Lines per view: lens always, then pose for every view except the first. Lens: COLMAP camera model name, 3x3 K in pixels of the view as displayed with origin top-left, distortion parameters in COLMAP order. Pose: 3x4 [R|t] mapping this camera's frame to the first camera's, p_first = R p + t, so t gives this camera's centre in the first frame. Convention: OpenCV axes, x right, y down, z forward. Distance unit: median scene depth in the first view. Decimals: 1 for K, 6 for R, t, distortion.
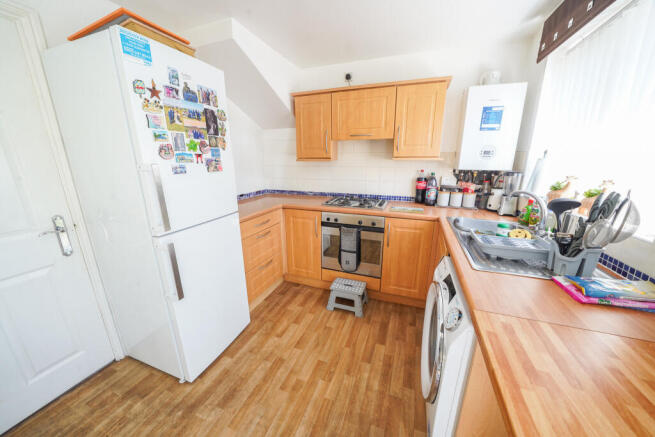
lens RADIAL K [[228.2, 0, 328.9], [0, 228.2, 220.0], [0, 0, 1]] dist [-0.019499, -0.000060]
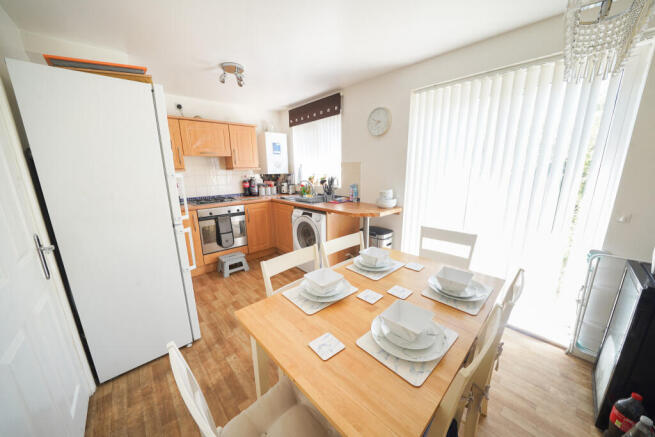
lens RADIAL K [[228.2, 0, 328.9], [0, 228.2, 220.0], [0, 0, 1]] dist [-0.019499, -0.000060]
pose [[0.457007, -0.205479, 0.865403, -0.905692], [0.239661, 0.965413, 0.102664, 0.071436], [-0.856567, 0.160485, 0.490446, -0.294026]]
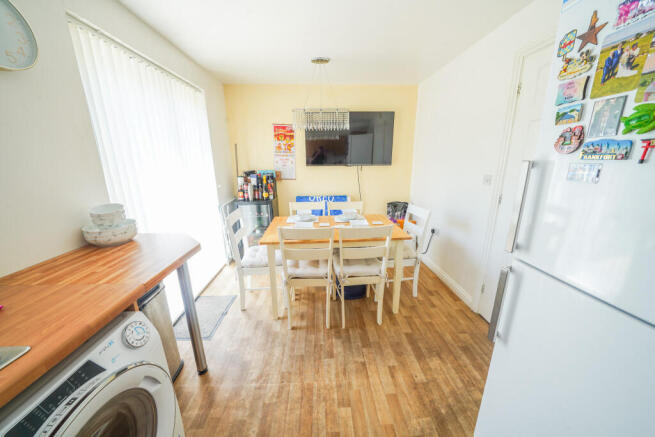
lens RADIAL K [[228.2, 0, 328.9], [0, 228.2, 220.0], [0, 0, 1]] dist [-0.019499, -0.000060]
pose [[-0.919831, 0.113509, -0.375536, 0.048397], [-0.087737, 0.873466, 0.478914, -0.197331], [0.382379, 0.473468, -0.793482, 0.752478]]
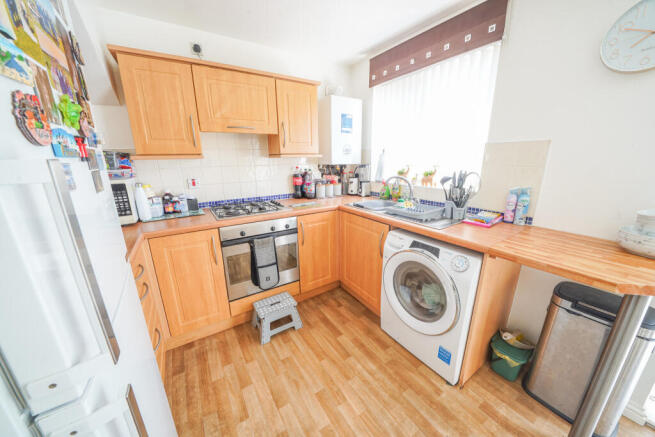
lens RADIAL K [[228.2, 0, 328.9], [0, 228.2, 220.0], [0, 0, 1]] dist [-0.019499, -0.000060]
pose [[0.592644, -0.216210, 0.775903, -0.424895], [0.215126, 0.970795, 0.106202, -0.071149], [-0.776205, 0.103977, 0.621848, 0.301034]]
